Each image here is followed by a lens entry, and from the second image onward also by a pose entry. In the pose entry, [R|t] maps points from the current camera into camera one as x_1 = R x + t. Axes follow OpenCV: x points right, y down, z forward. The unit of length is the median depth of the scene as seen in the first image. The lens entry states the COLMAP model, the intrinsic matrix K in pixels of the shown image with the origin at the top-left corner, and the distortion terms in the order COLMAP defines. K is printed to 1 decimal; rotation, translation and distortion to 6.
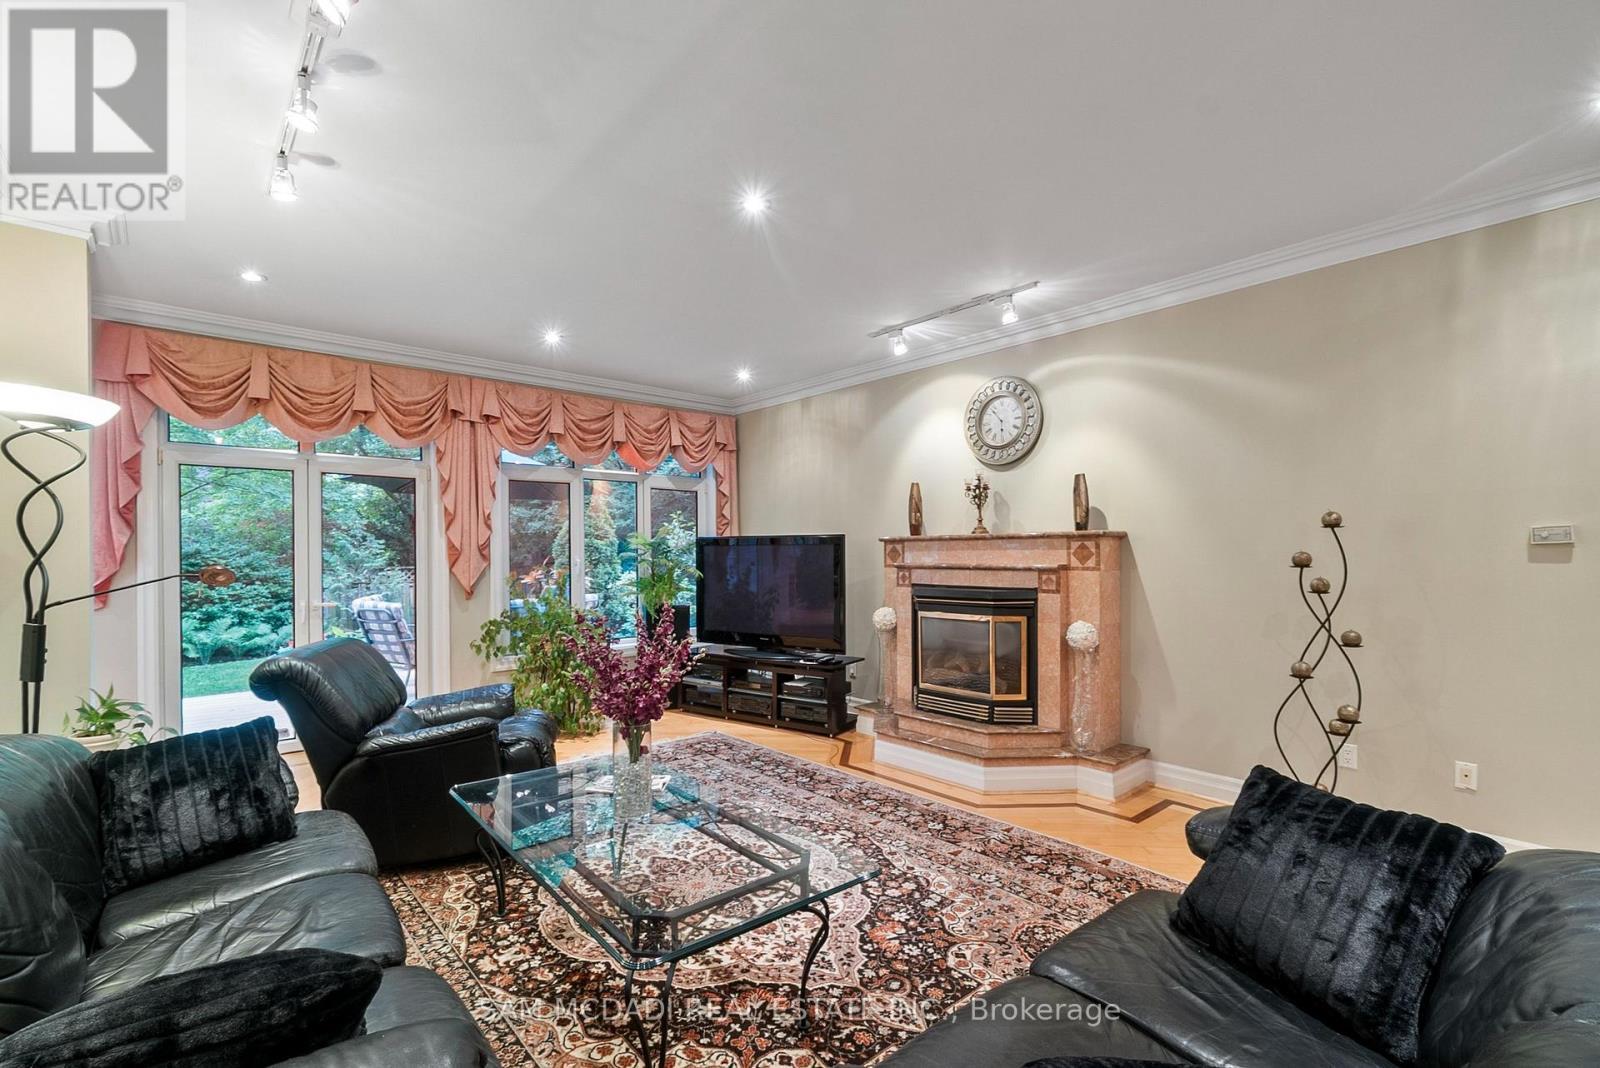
lens RADIAL K [[706.0, 0, 799.1], [0, 706.0, 548.2], [0, 0, 1]] dist [-0.003077, -0.000388]
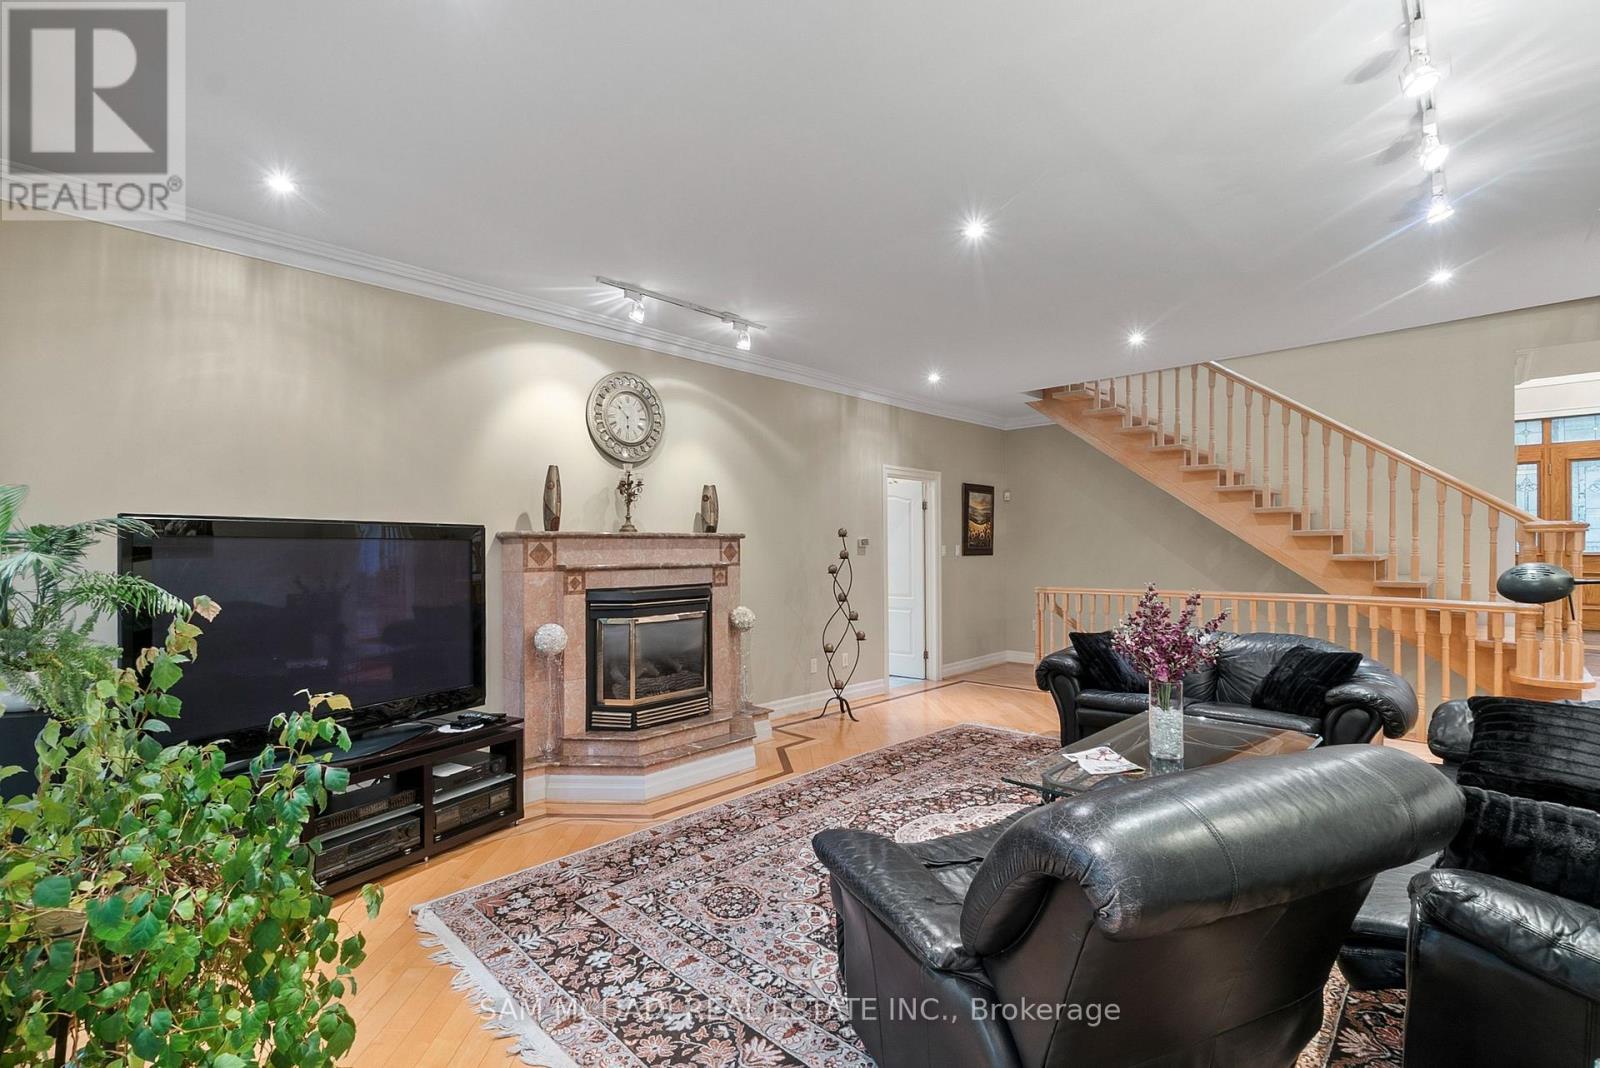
lens RADIAL K [[706.0, 0, 782.6], [0, 706.0, 541.5], [0, 0, 1]] dist [-0.003077, -0.000388]
pose [[-0.062128, 0.018545, 0.997896, -0.748842], [0.002631, 0.999827, -0.018417, 0.010872], [-0.998065, 0.001481, -0.062166, 0.904932]]
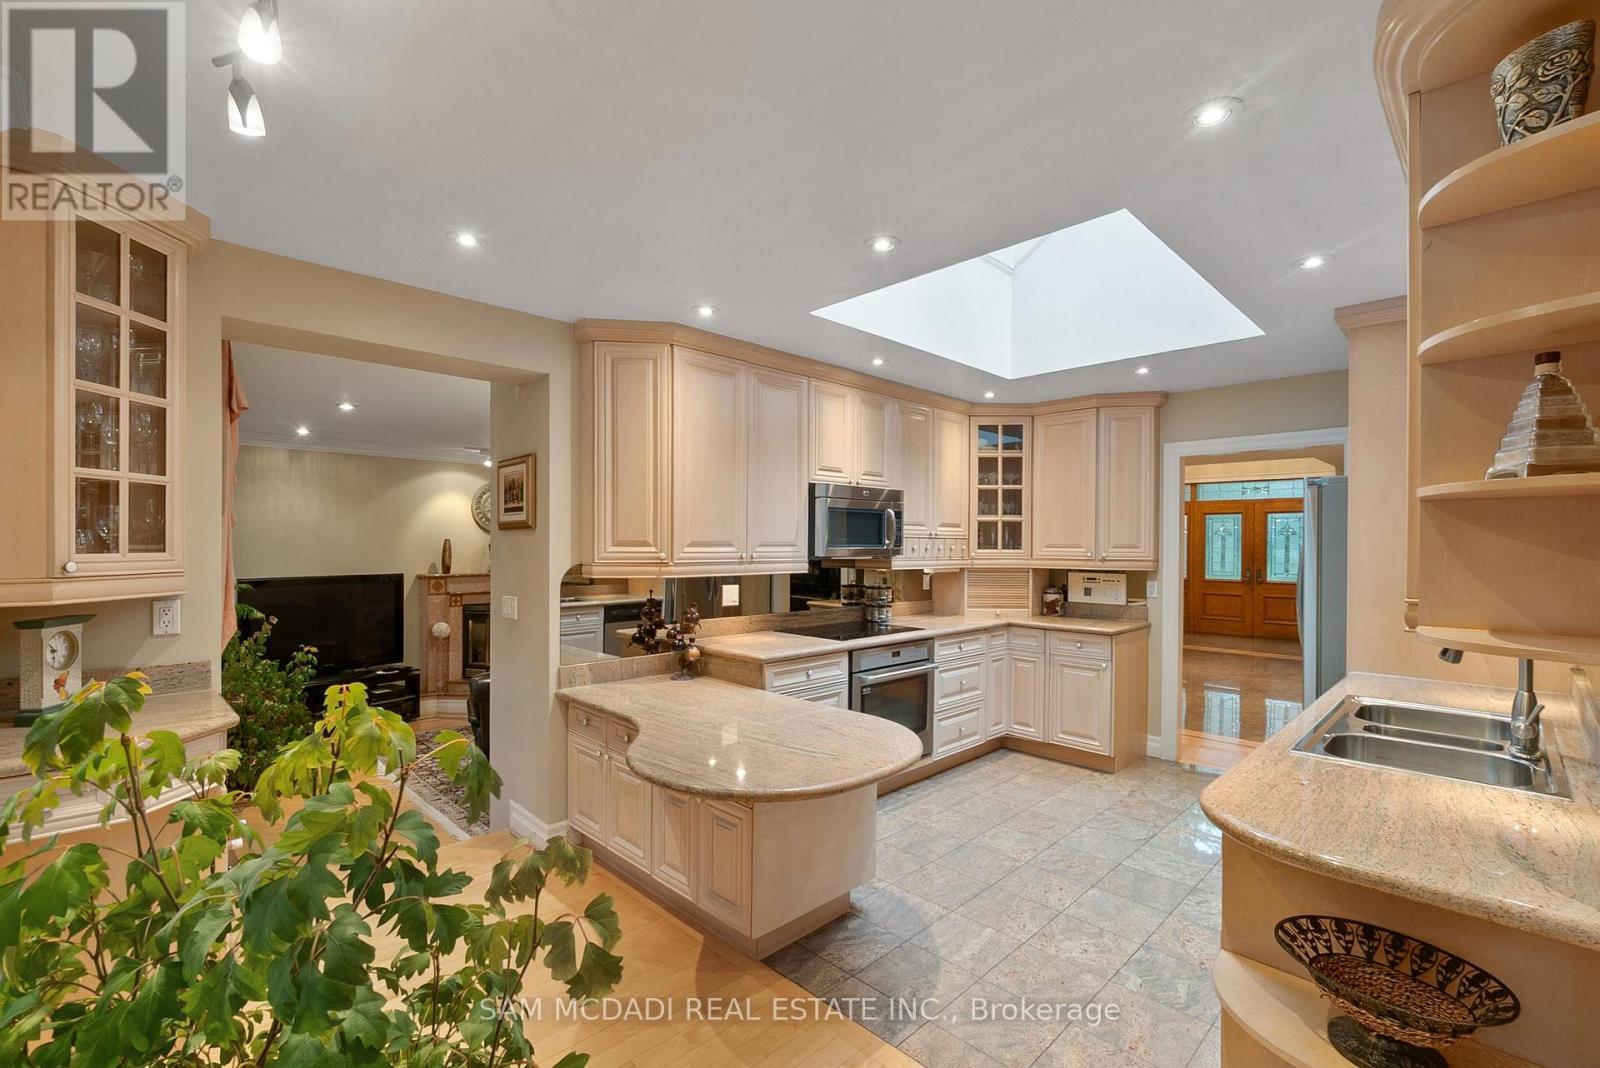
lens RADIAL K [[706.0, 0, 804.5], [0, 706.0, 539.5], [0, 0, 1]] dist [-0.003077, -0.000388]
pose [[-0.035808, 0.011732, 0.999290, -1.592507], [-0.006339, 0.999908, -0.011966, -0.089703], [-0.999339, -0.006763, -0.035731, 0.324182]]
